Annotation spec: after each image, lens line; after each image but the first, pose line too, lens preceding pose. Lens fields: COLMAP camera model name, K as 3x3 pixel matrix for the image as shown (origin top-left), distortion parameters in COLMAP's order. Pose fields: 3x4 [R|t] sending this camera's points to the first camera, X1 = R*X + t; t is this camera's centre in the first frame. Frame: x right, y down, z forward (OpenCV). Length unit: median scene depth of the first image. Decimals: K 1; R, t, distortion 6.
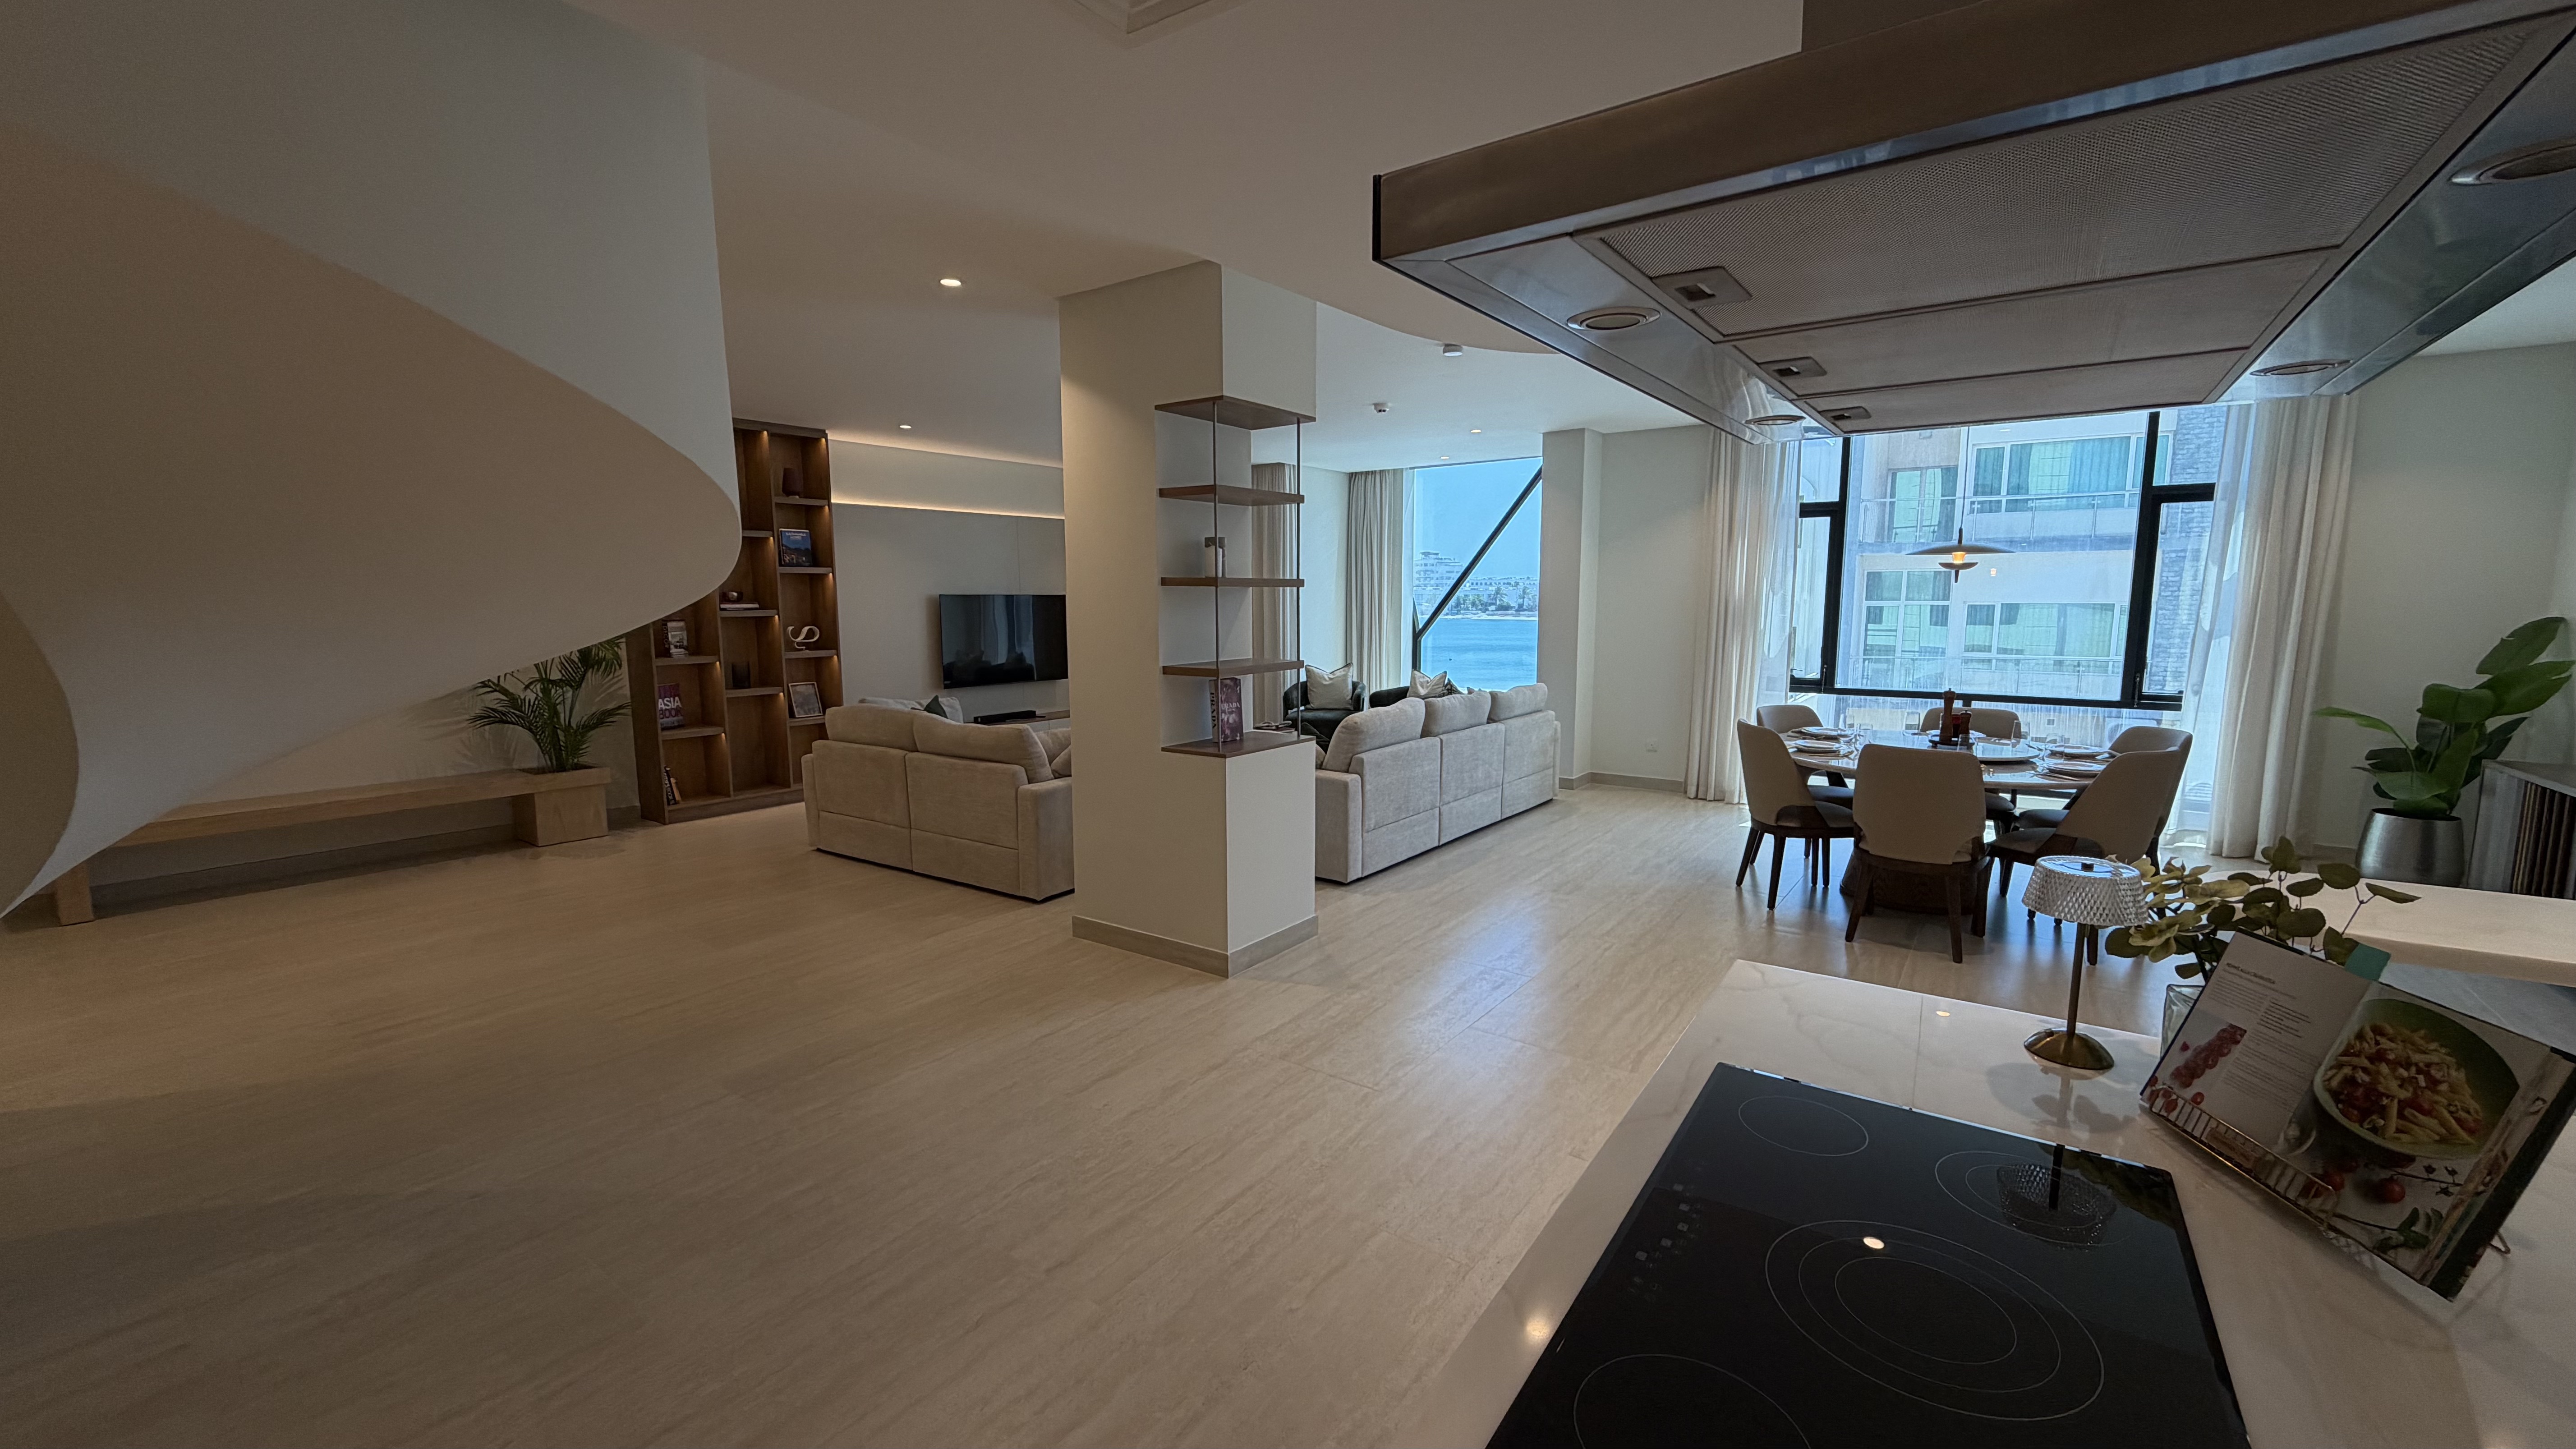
lens RADIAL K [[1037.2, 0, 1272.8], [0, 1037.2, 734.7], [0, 0, 1]] dist [-0.004740, -0.000001]
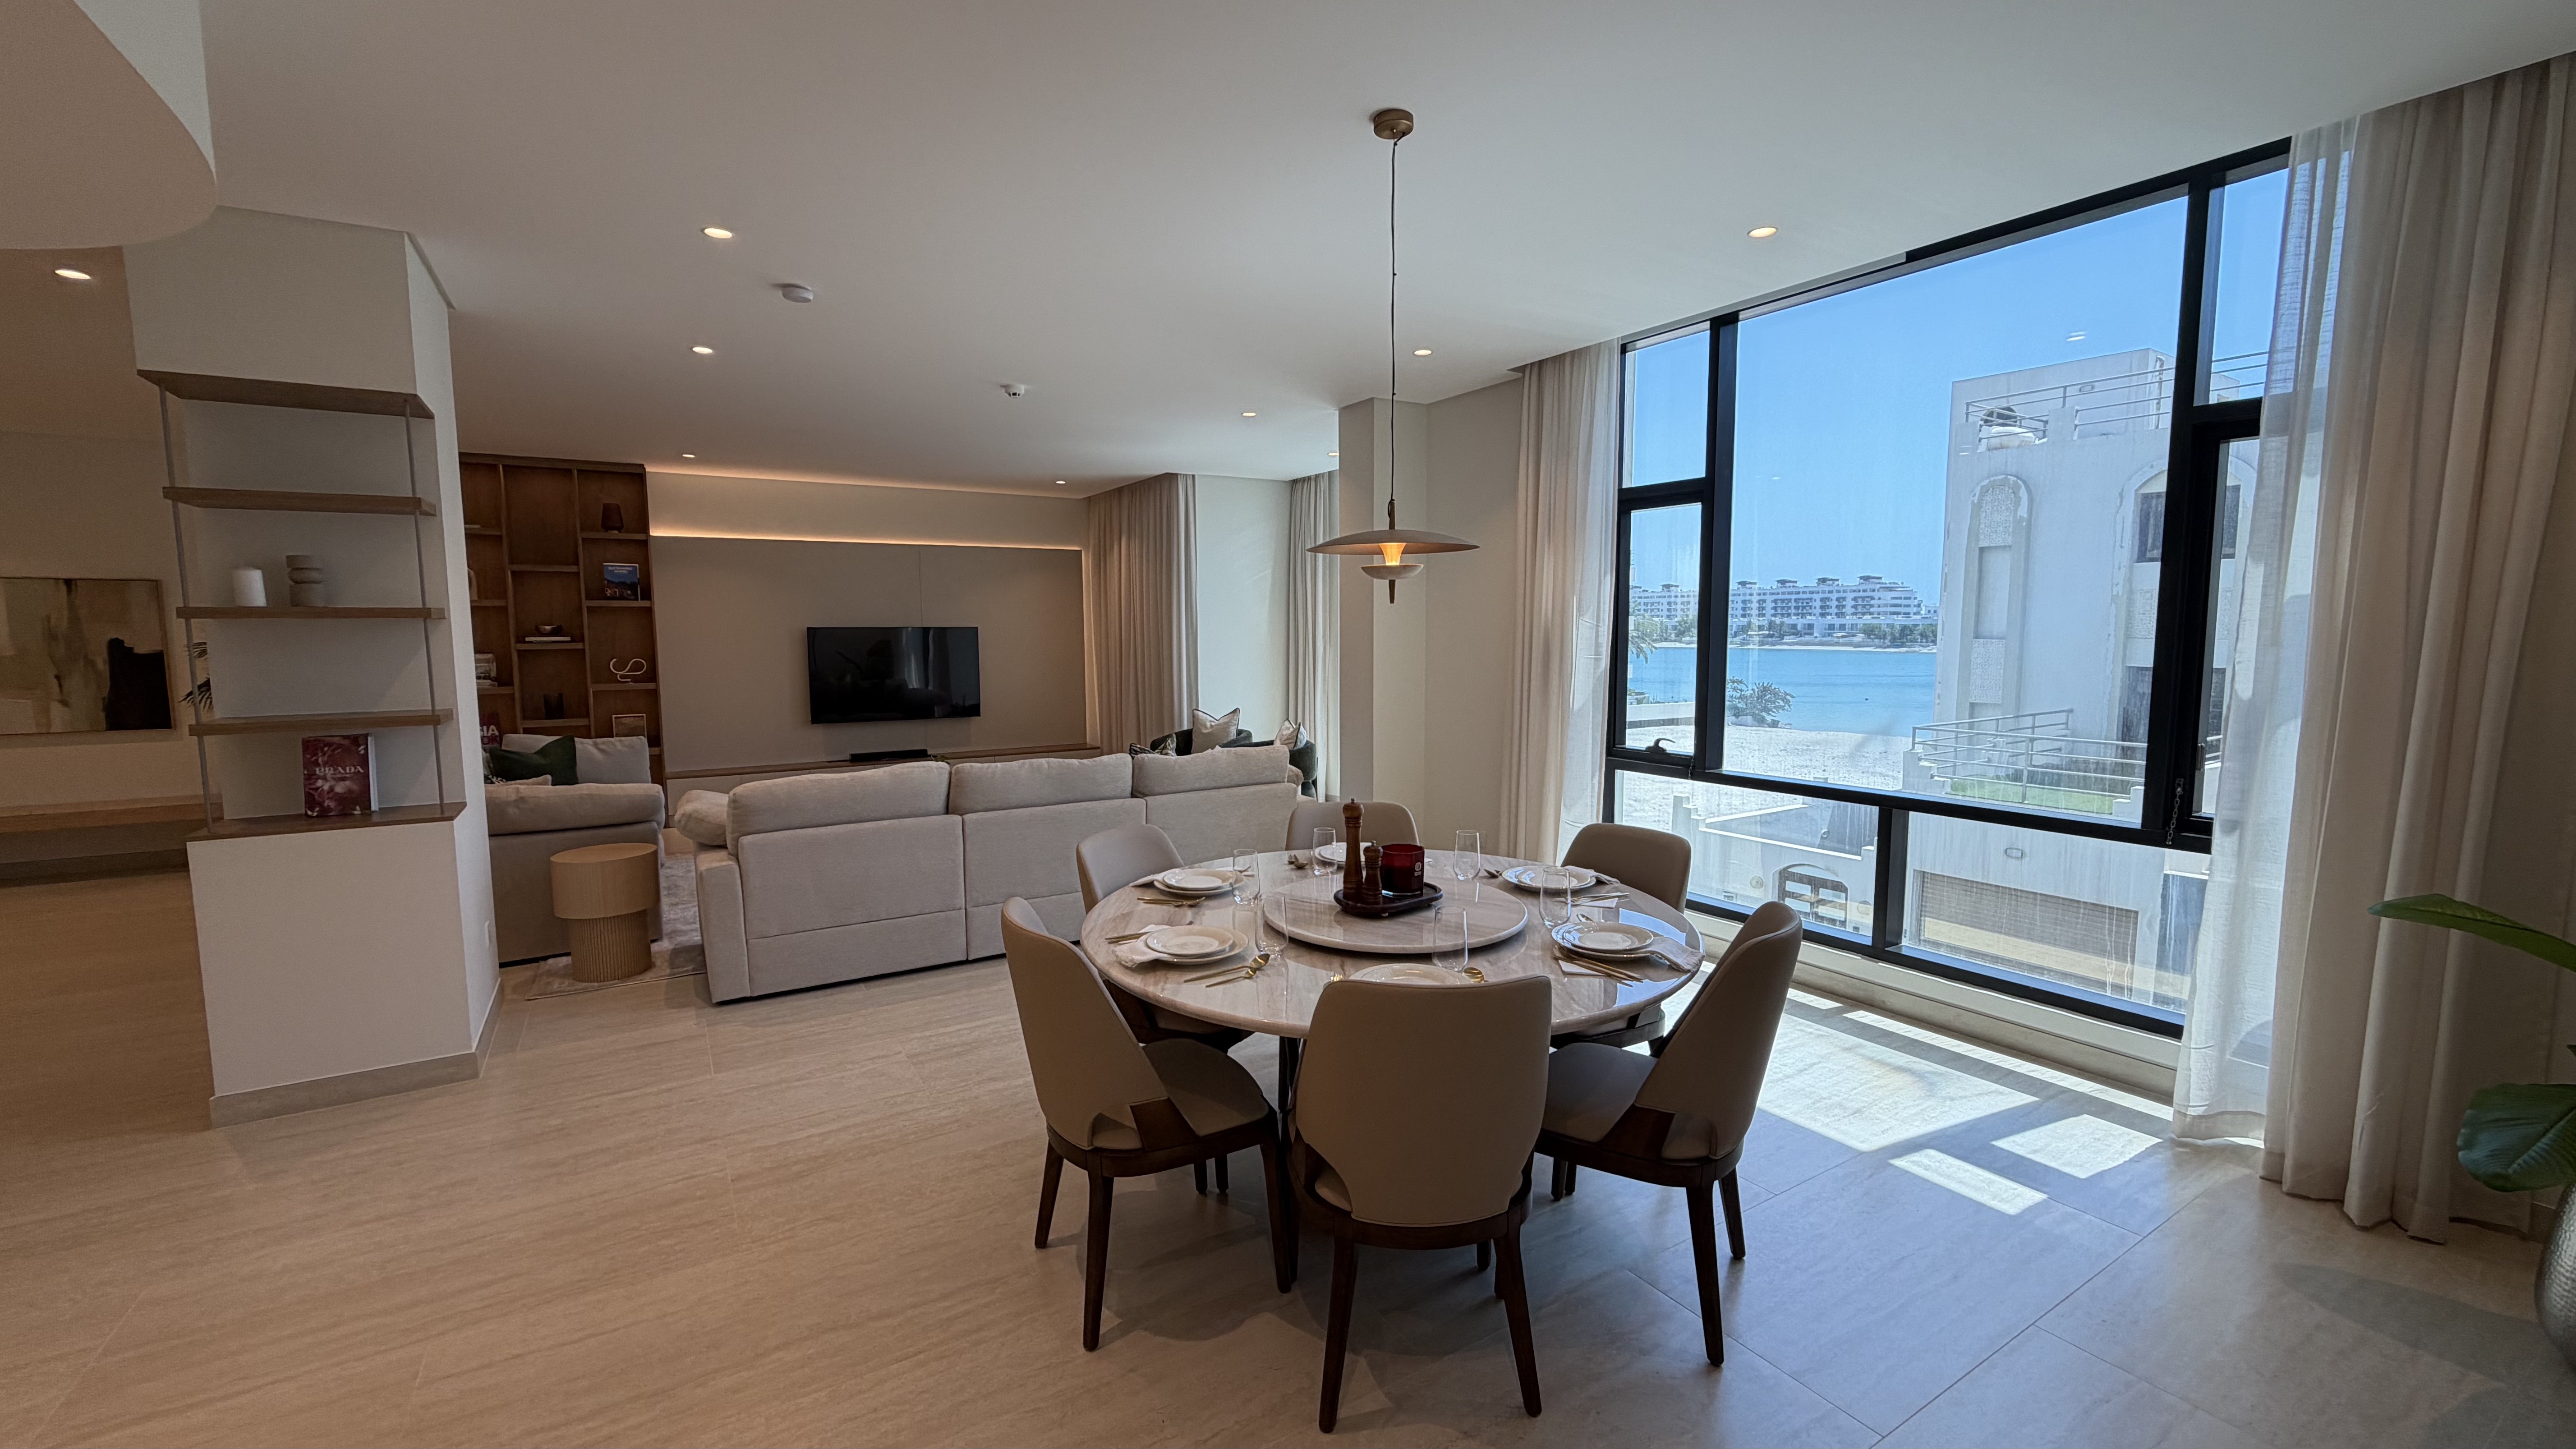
lens RADIAL K [[1037.2, 0, 1293.2], [0, 1037.2, 728.9], [0, 0, 1]] dist [-0.004740, -0.000001]
pose [[0.929560, 0.033558, -0.367141, 0.541617], [-0.046311, 0.998589, -0.025978, -0.042899], [0.365751, 0.041151, 0.929803, 0.321593]]
